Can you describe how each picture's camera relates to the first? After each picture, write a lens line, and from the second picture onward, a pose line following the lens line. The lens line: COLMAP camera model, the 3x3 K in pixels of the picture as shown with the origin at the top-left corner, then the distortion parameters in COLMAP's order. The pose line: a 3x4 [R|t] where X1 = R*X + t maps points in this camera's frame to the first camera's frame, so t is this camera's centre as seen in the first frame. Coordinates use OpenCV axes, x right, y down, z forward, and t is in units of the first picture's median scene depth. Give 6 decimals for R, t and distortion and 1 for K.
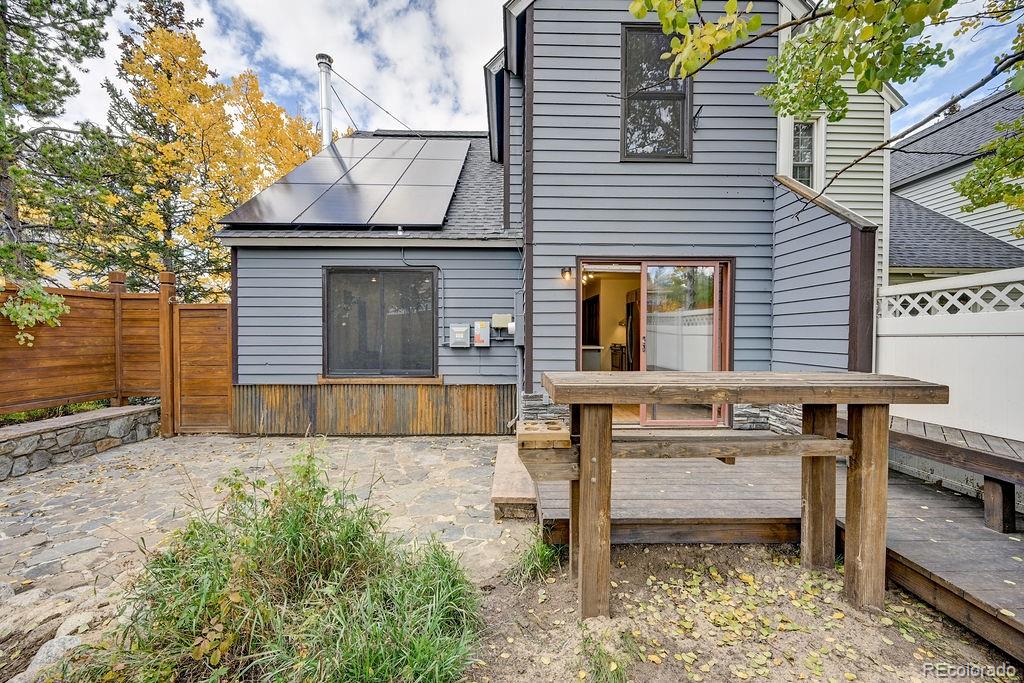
lens RADIAL K [[404.3, 0, 512.9], [0, 404.3, 337.8], [0, 0, 1]] dist [-0.004094, 0.001709]
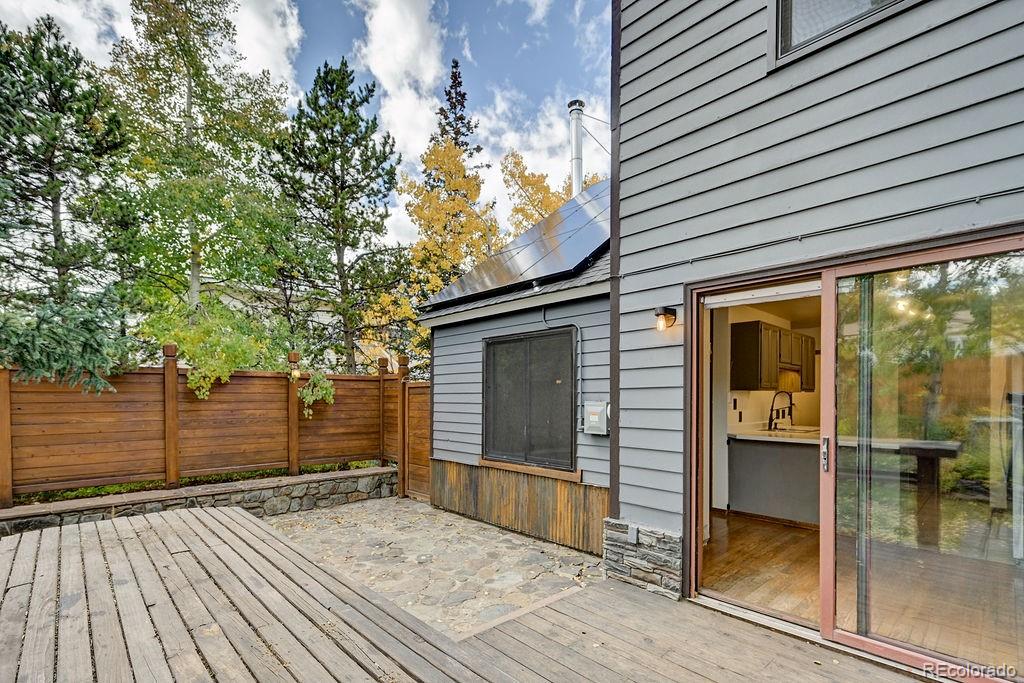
lens RADIAL K [[467.5, 0, 541.9], [0, 467.5, 400.6], [0, 0, 1]] dist [-0.001858, -0.000094]
pose [[0.702726, 0.004190, -0.711448, 0.388780], [-0.007301, 0.999972, -0.001322, -0.034513], [0.711423, 0.006123, 0.702738, 0.342984]]
